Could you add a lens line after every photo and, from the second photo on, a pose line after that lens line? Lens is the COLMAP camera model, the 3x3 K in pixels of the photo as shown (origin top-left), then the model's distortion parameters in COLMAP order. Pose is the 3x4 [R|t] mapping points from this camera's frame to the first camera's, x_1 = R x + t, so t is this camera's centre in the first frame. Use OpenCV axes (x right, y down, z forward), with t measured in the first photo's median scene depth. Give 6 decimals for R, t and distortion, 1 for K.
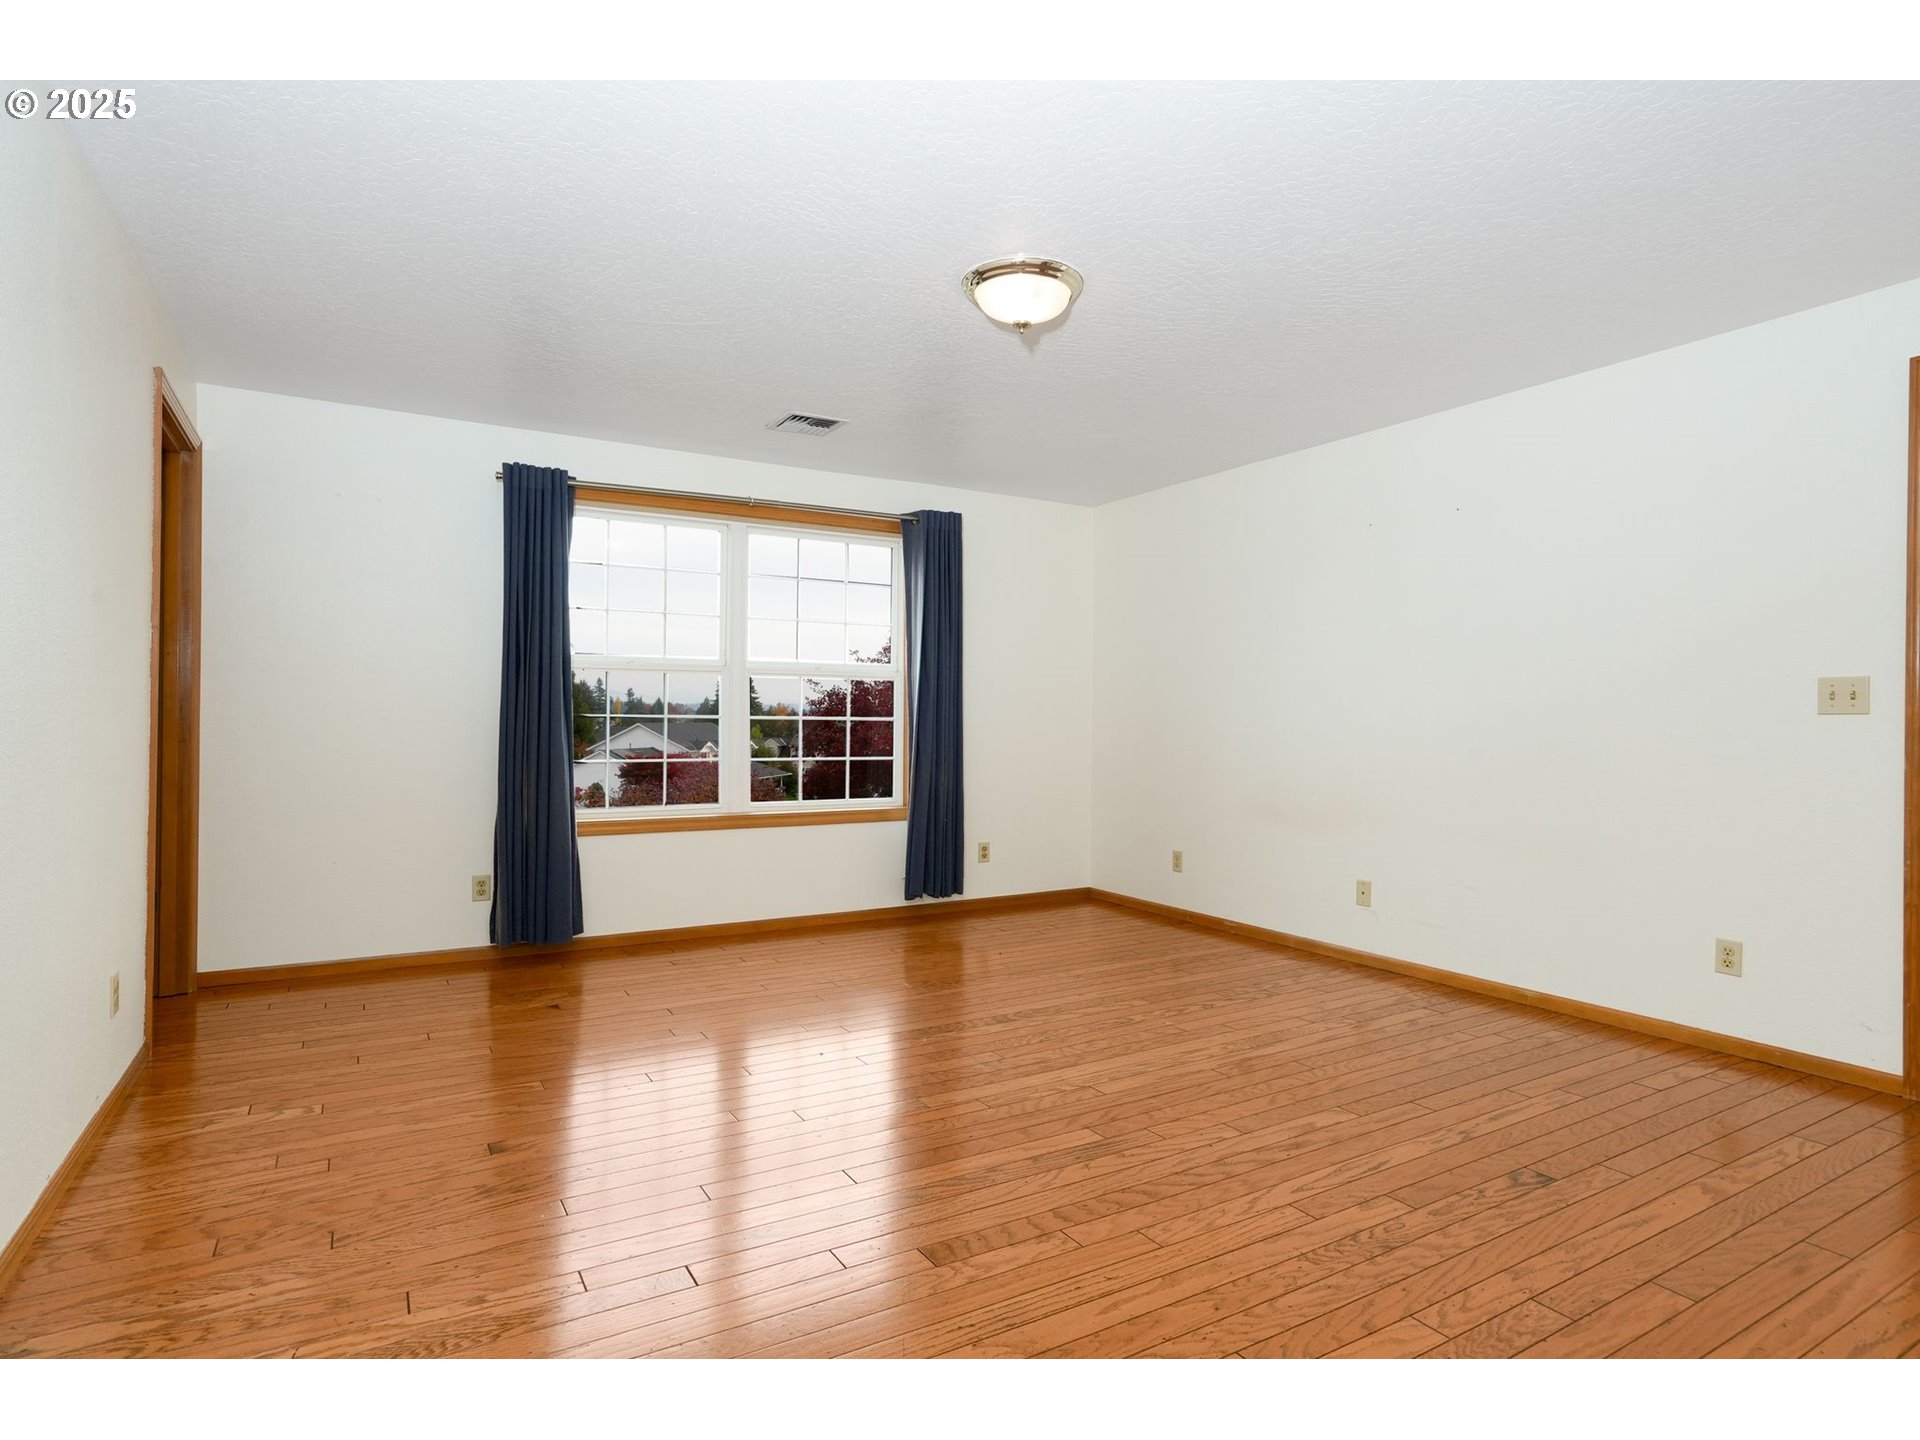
lens RADIAL K [[891.2, 0, 960.0], [0, 891.2, 720.0], [0, 0, 1]] dist [-0.036726, 0.018260]
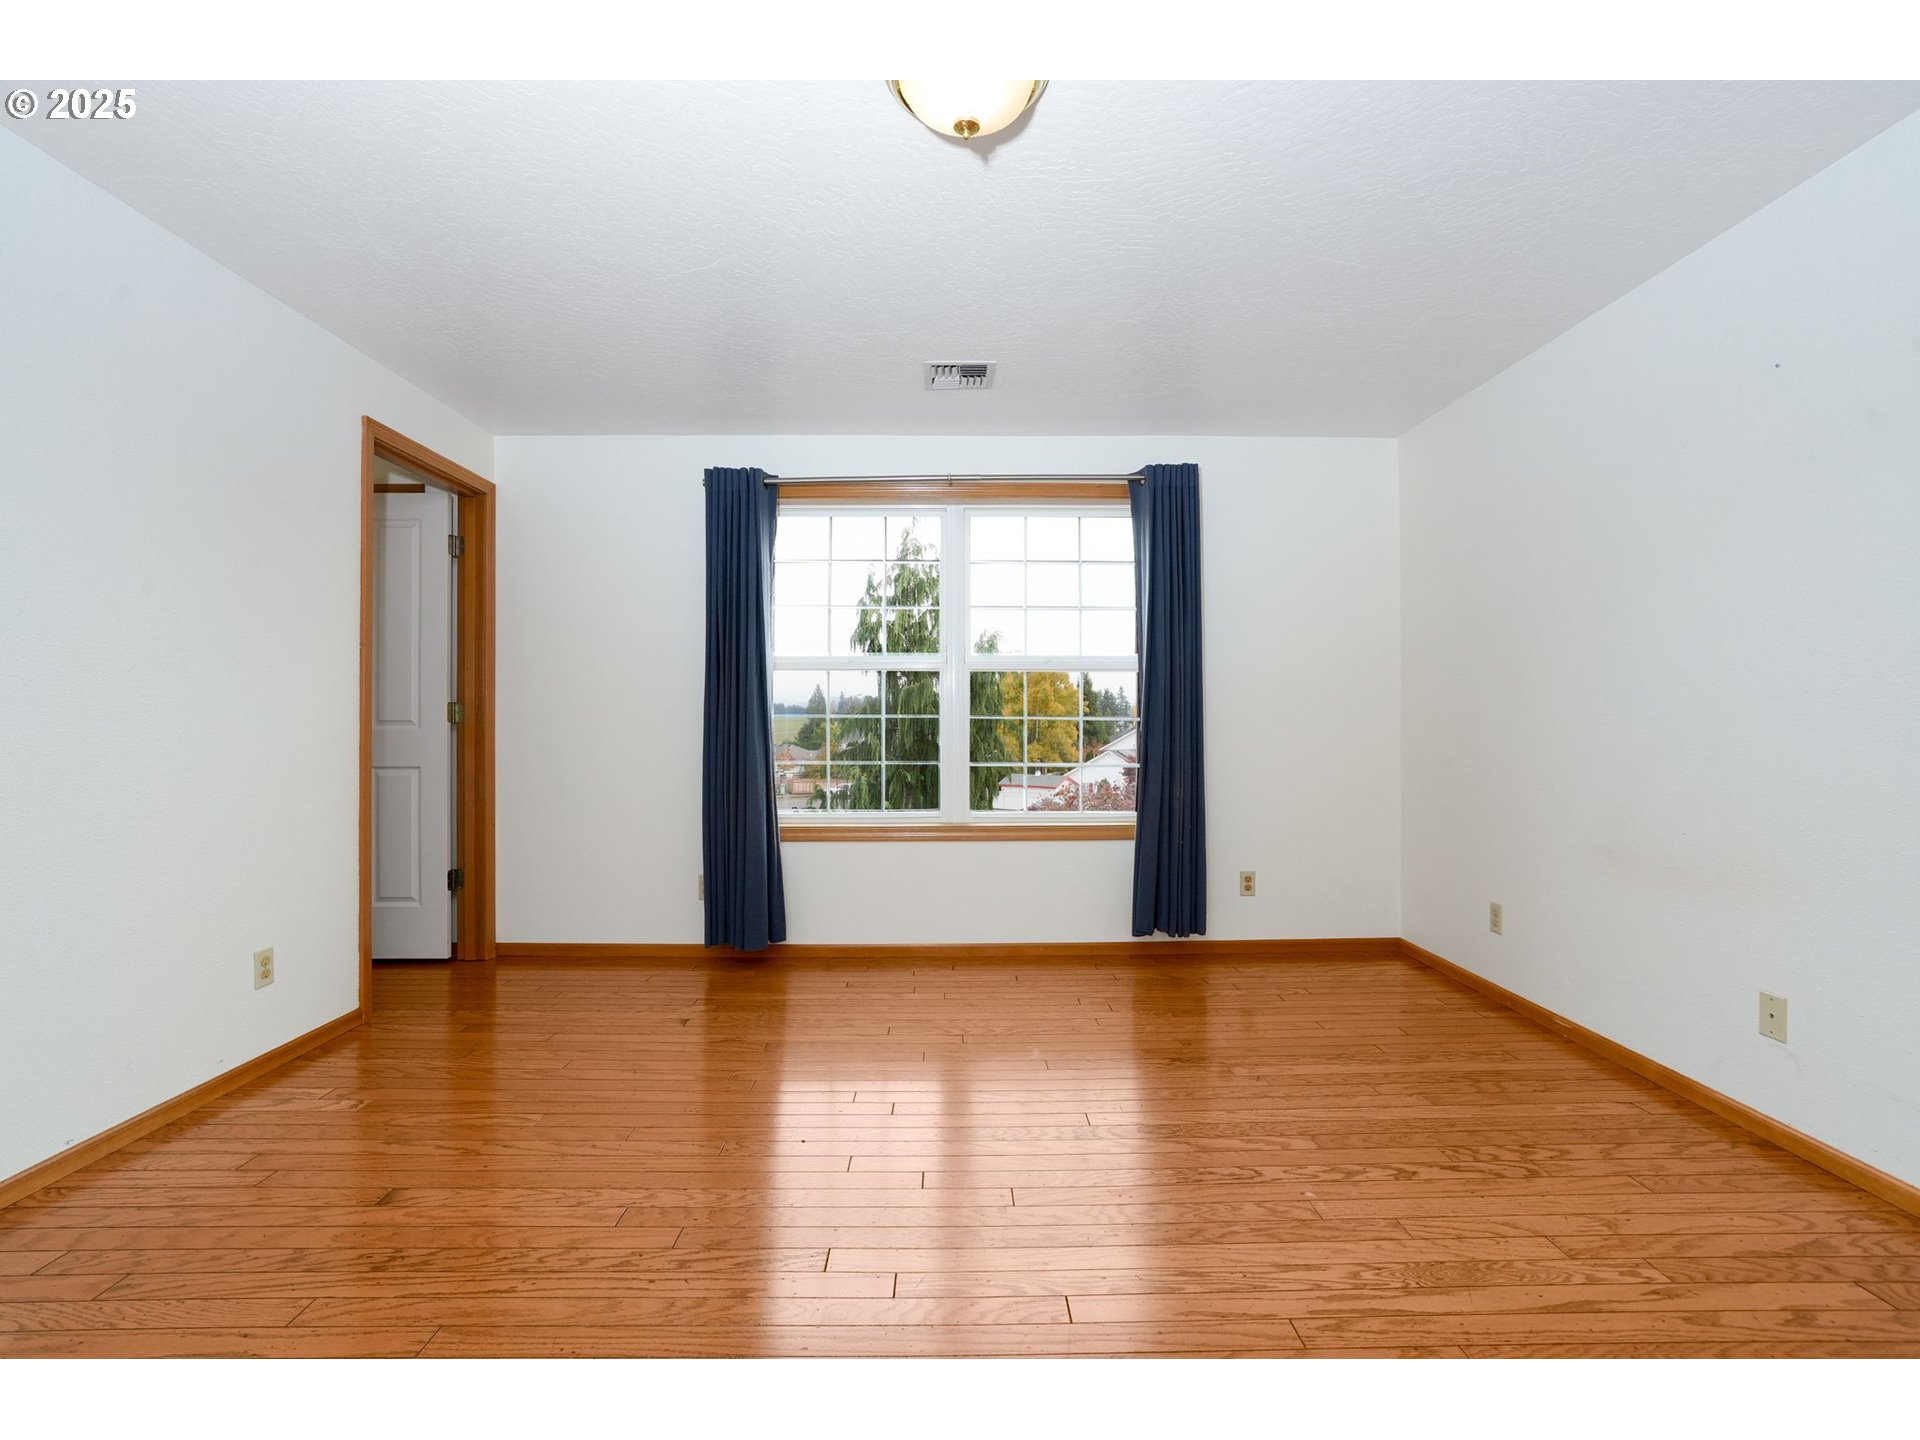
lens RADIAL K [[891.2, 0, 960.0], [0, 891.2, 720.0], [0, 0, 1]] dist [-0.036726, 0.018260]
pose [[0.899531, -0.008084, -0.436782, 0.164655], [0.006861, 0.999967, -0.004377, 0.002966], [0.436803, 0.000940, 0.899557, 0.187509]]
